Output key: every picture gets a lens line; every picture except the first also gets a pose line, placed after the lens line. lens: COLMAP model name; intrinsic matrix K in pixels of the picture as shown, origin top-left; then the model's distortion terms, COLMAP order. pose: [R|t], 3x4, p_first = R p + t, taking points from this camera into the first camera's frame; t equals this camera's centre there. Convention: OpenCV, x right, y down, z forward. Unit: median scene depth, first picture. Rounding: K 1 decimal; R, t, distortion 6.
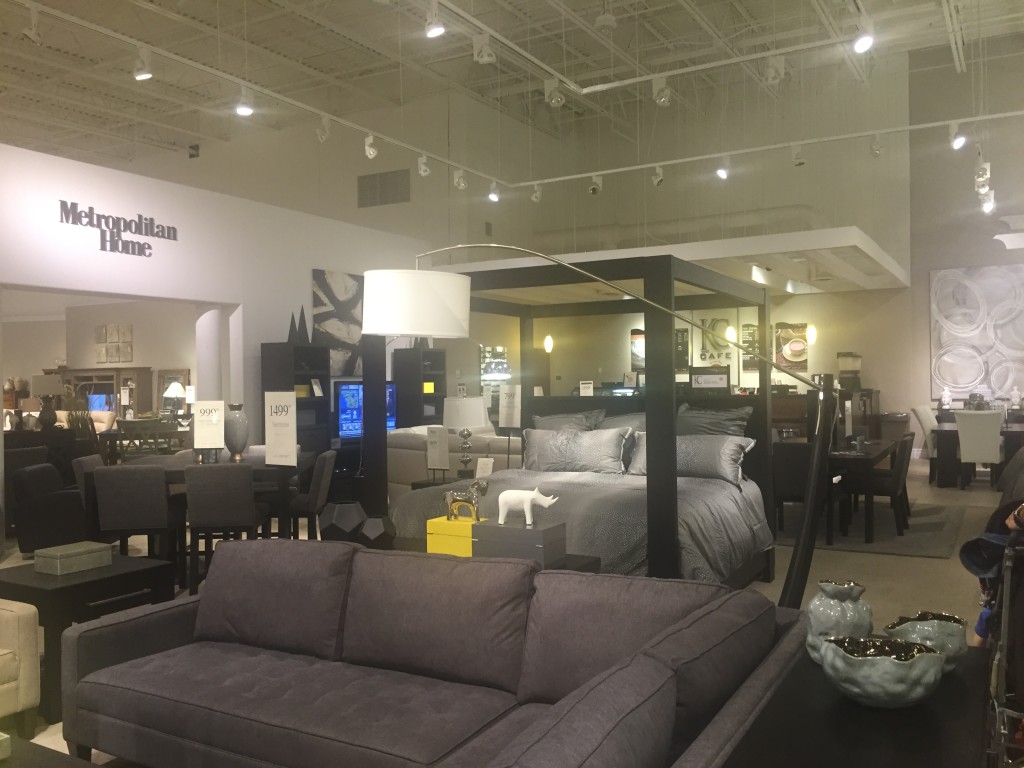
lens RADIAL K [[875.6, 0, 513.3], [0, 875.6, 382.9], [0, 0, 1]] dist [0.042534, -0.028471]
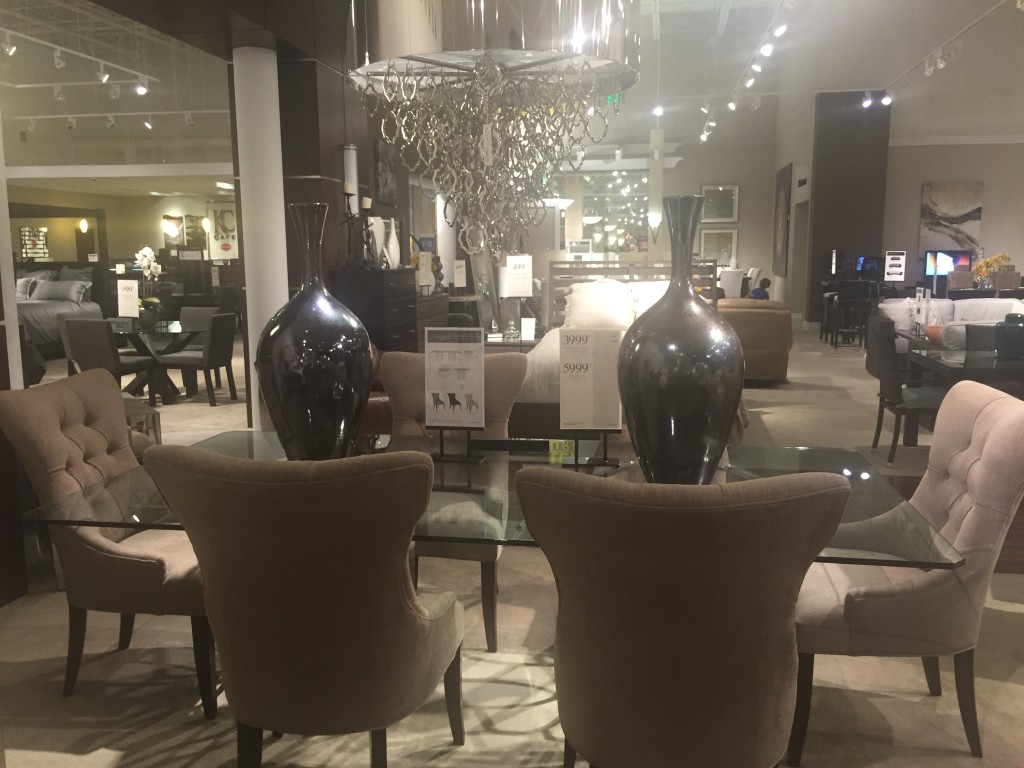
lens RADIAL K [[875.6, 0, 511.1], [0, 875.6, 385.9], [0, 0, 1]] dist [0.042534, -0.028471]
pose [[0.944440, -0.045690, 0.325493, 0.288011], [-0.001650, 0.989620, 0.143700, 0.002359], [-0.328680, -0.136253, 0.934561, -0.731626]]
